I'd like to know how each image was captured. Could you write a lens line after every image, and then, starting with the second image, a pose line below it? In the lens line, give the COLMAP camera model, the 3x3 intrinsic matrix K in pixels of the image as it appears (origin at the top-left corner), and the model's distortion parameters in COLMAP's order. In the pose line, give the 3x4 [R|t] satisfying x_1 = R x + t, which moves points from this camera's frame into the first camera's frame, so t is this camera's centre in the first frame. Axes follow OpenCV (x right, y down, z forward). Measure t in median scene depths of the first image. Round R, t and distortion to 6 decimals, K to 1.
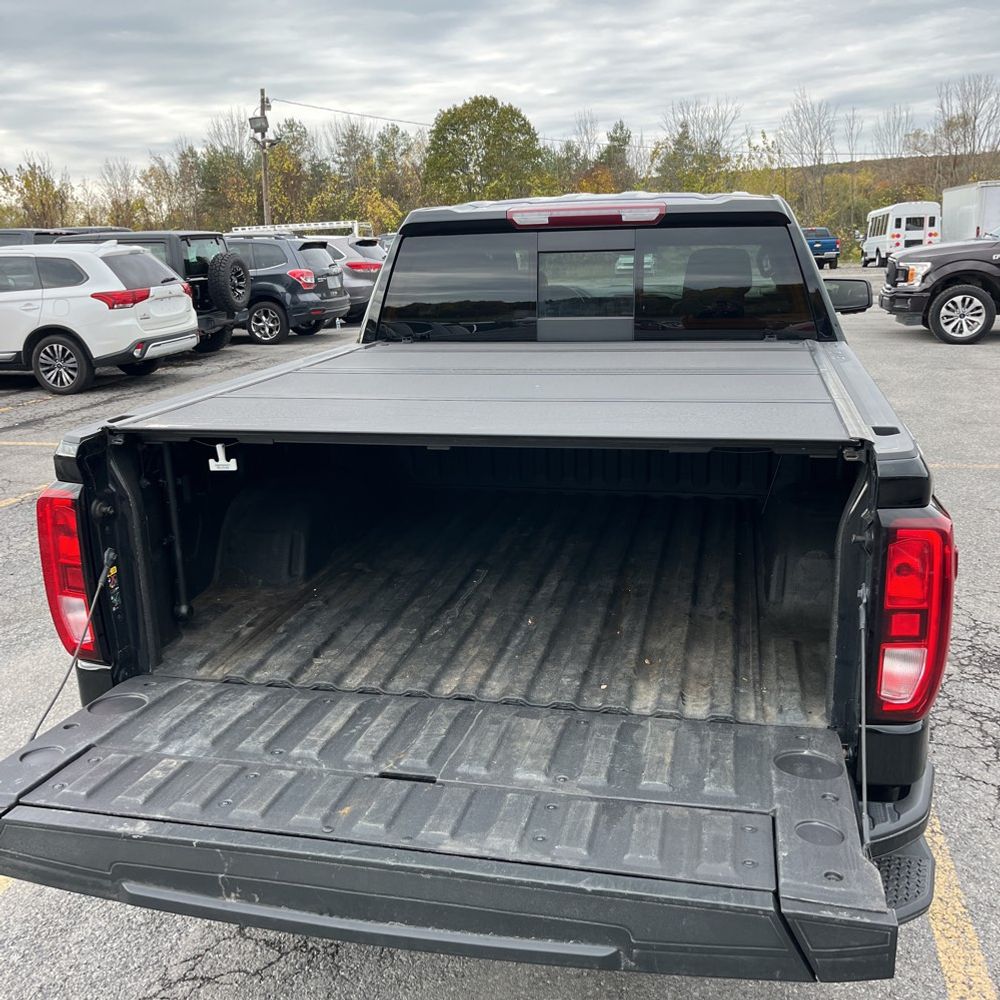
lens RADIAL K [[1033.3, 0, 490.0], [0, 1033.3, 505.0], [0, 0, 1]] dist [0.042400, 0.000000]
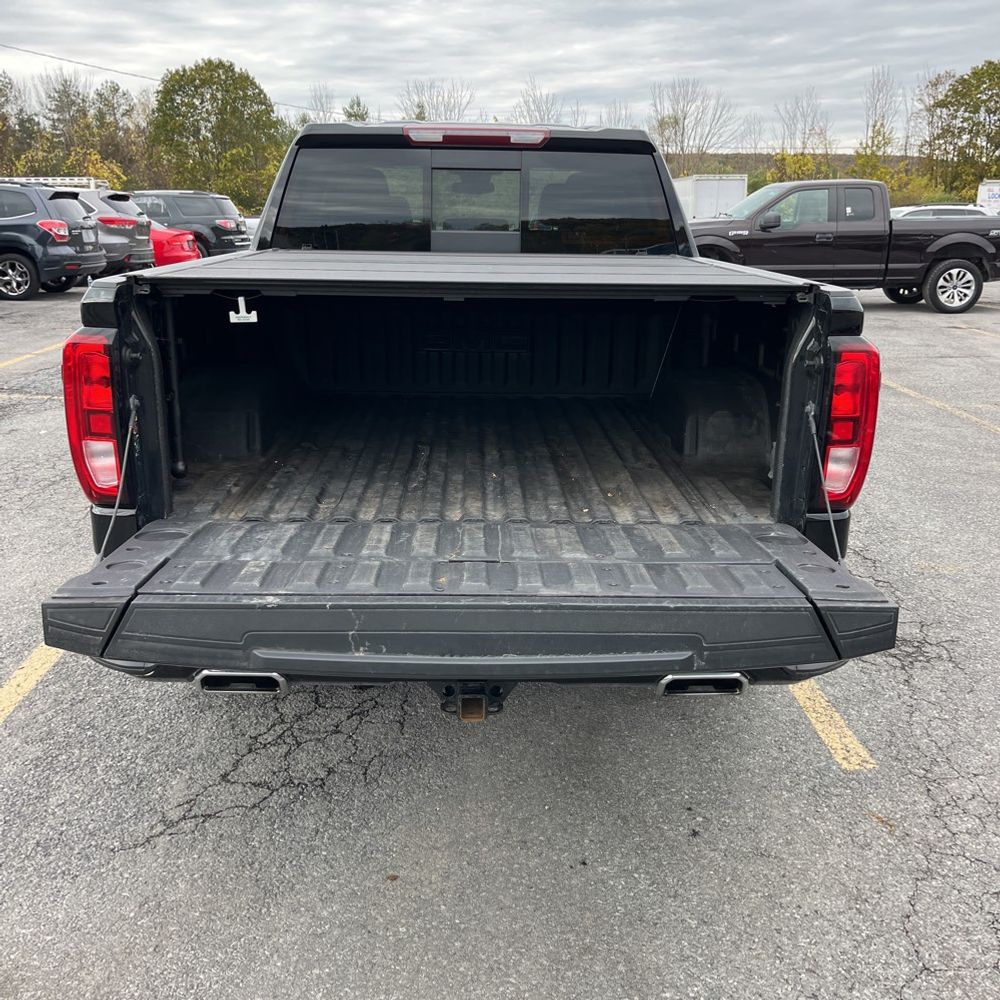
lens RADIAL K [[1033.3, 0, 498.3], [0, 1033.3, 495.7], [0, 0, 1]] dist [0.042400, 0.000000]
pose [[0.965640, -0.025392, 0.258640, -0.266283], [0.023602, 0.999671, 0.010022, 0.132397], [-0.258810, -0.003573, 0.965922, -0.102505]]
